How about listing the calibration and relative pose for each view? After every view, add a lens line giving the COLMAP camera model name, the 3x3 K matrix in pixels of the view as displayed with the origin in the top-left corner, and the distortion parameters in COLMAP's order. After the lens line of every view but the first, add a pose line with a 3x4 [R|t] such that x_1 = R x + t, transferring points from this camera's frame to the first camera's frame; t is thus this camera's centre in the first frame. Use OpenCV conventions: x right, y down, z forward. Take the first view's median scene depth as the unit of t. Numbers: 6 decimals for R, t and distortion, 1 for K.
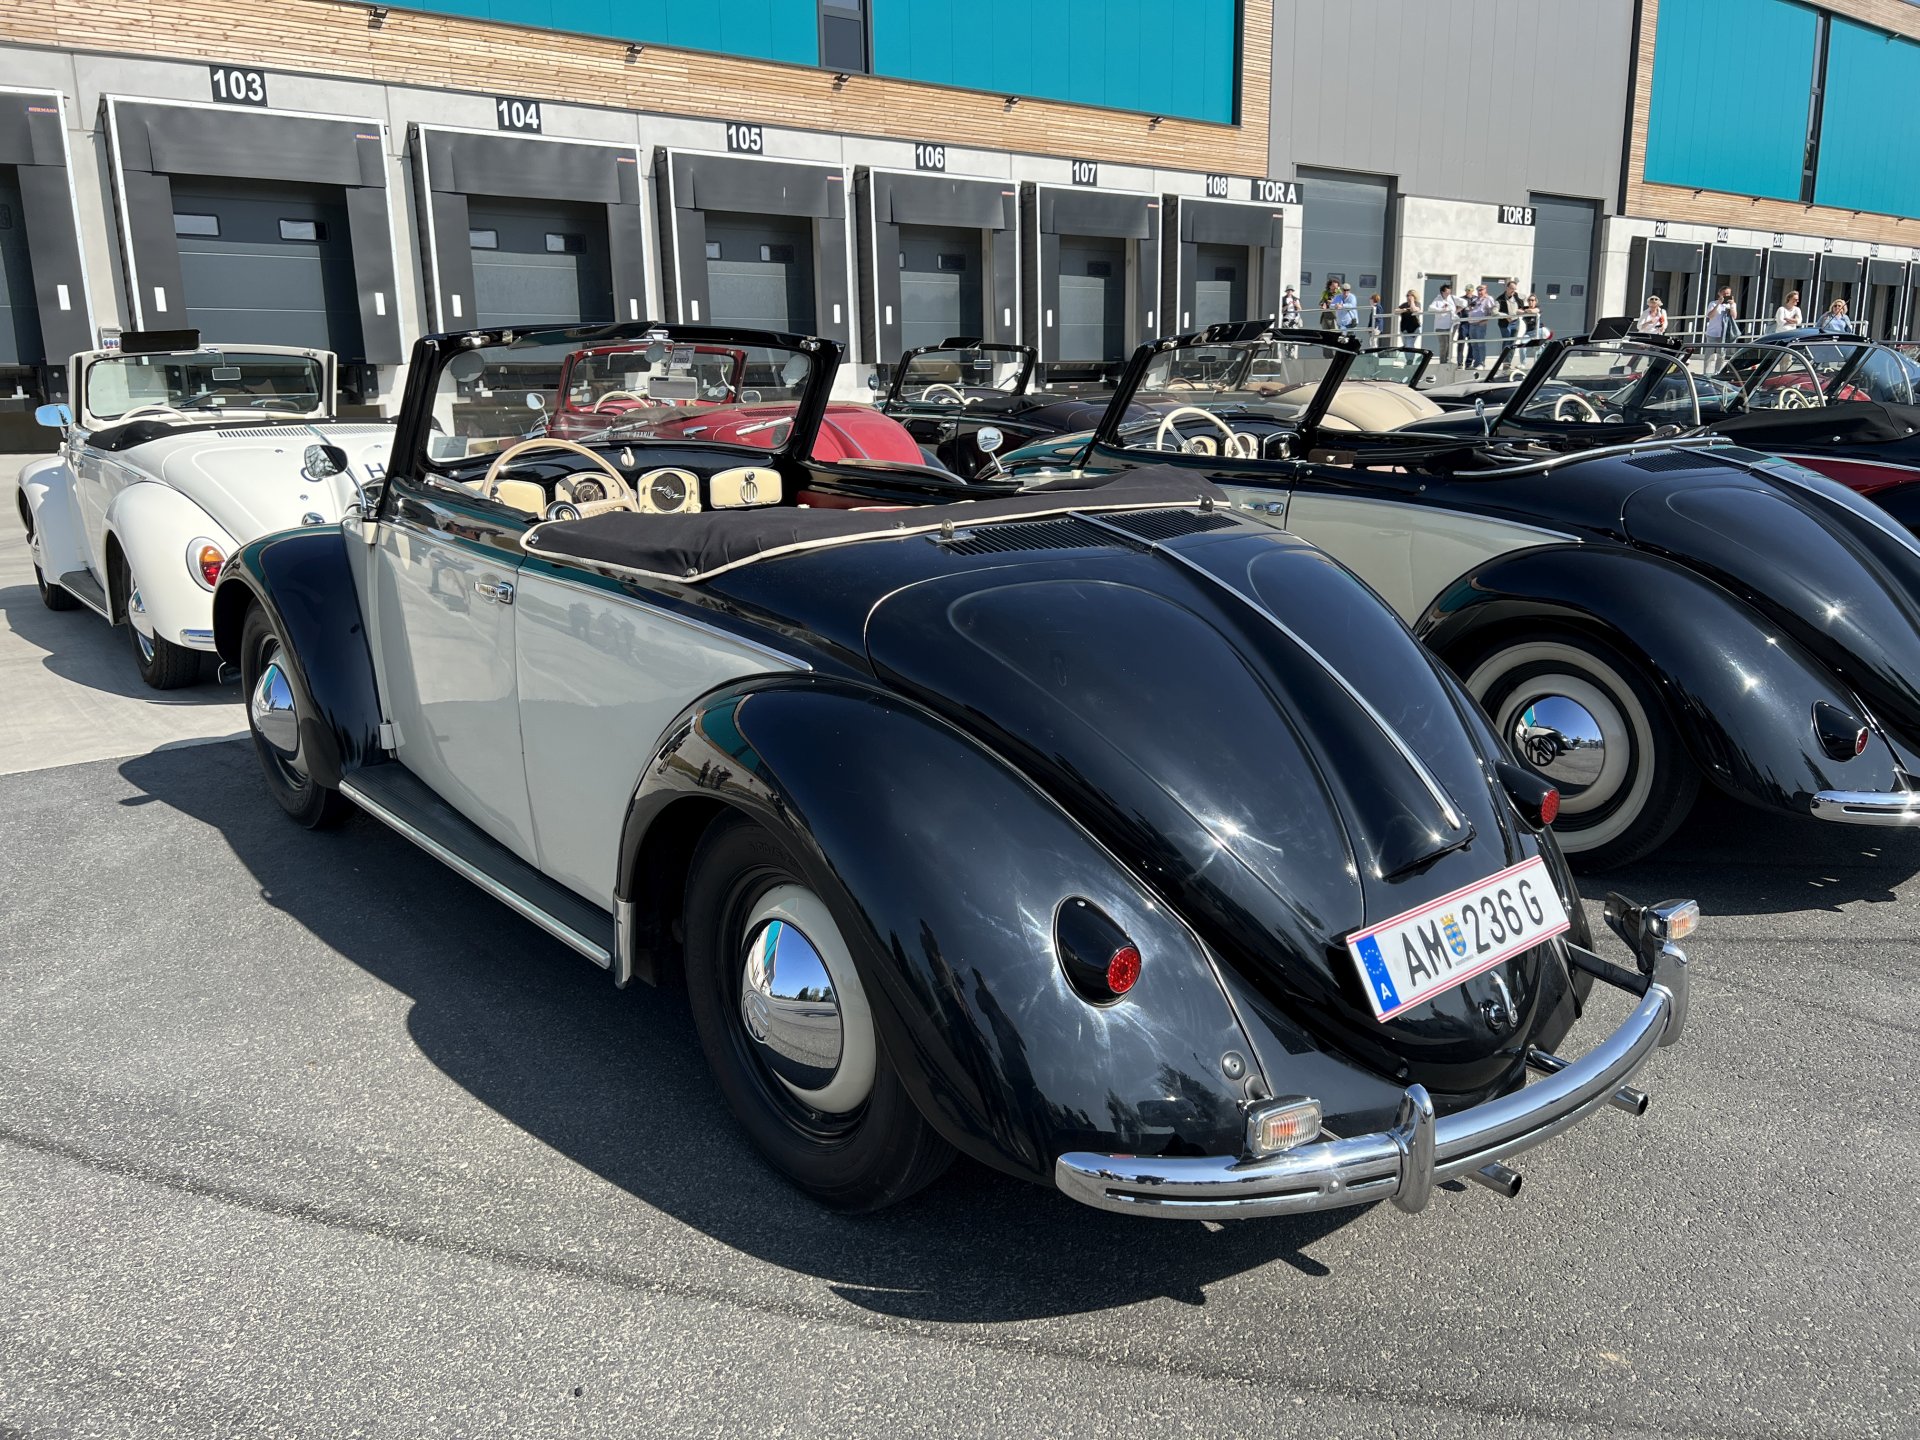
lens RADIAL K [[1433.9, 0, 971.0], [0, 1433.9, 730.7], [0, 0, 1]] dist [0.059250, -0.067786]
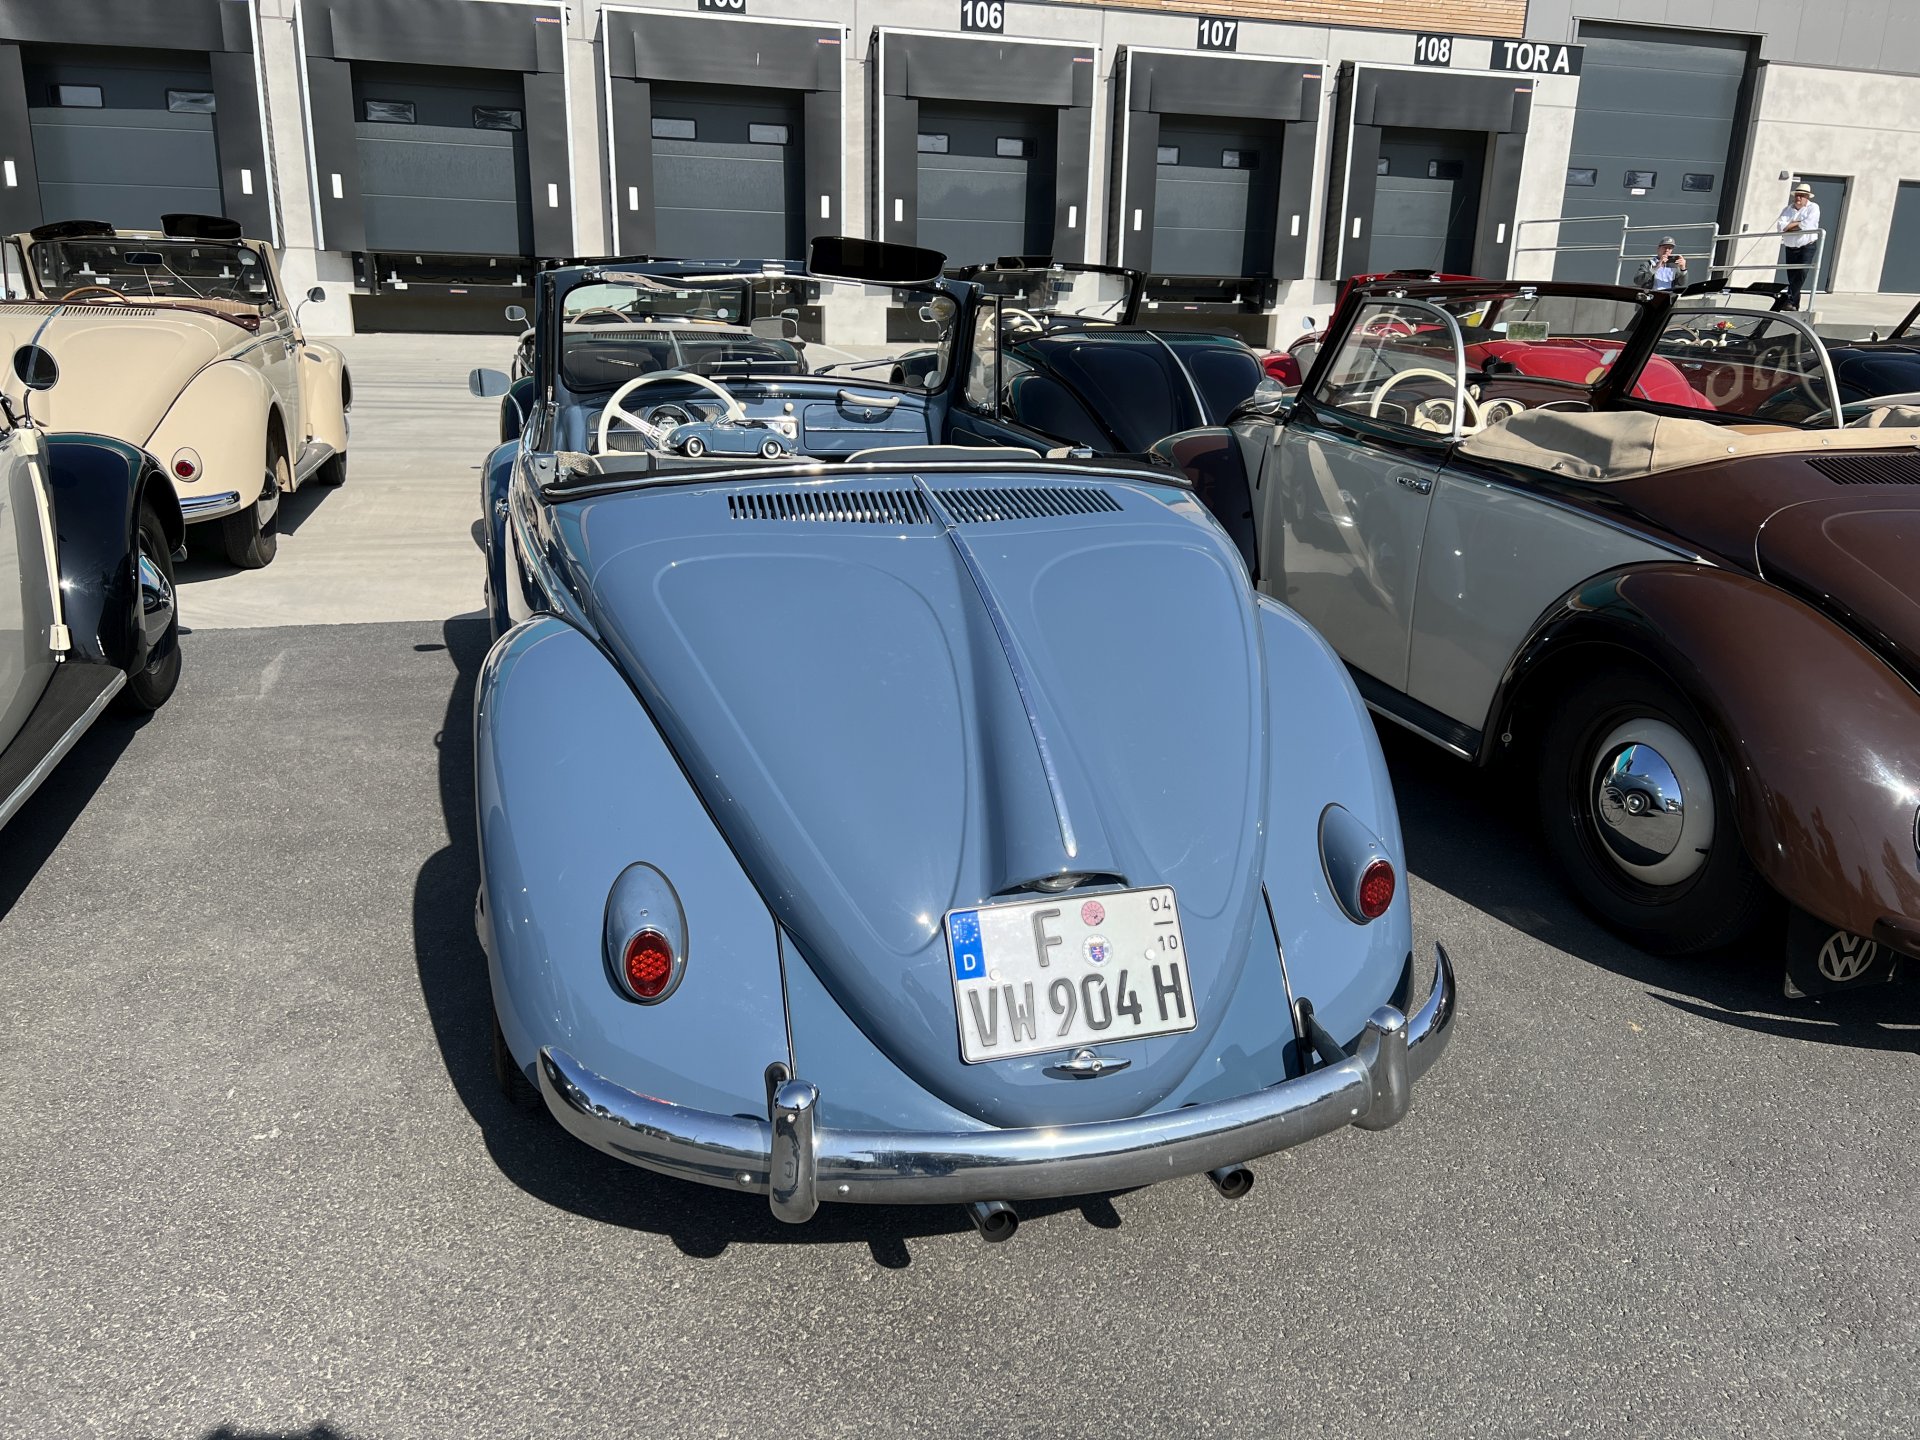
lens RADIAL K [[1425.1, 0, 961.2], [0, 1425.1, 694.7], [0, 0, 1]] dist [0.060290, -0.065517]
pose [[0.924501, 0.138173, -0.355256, 0.224348], [-0.126207, 0.990379, 0.056761, -0.047283], [0.359680, -0.007640, 0.933044, 0.178104]]
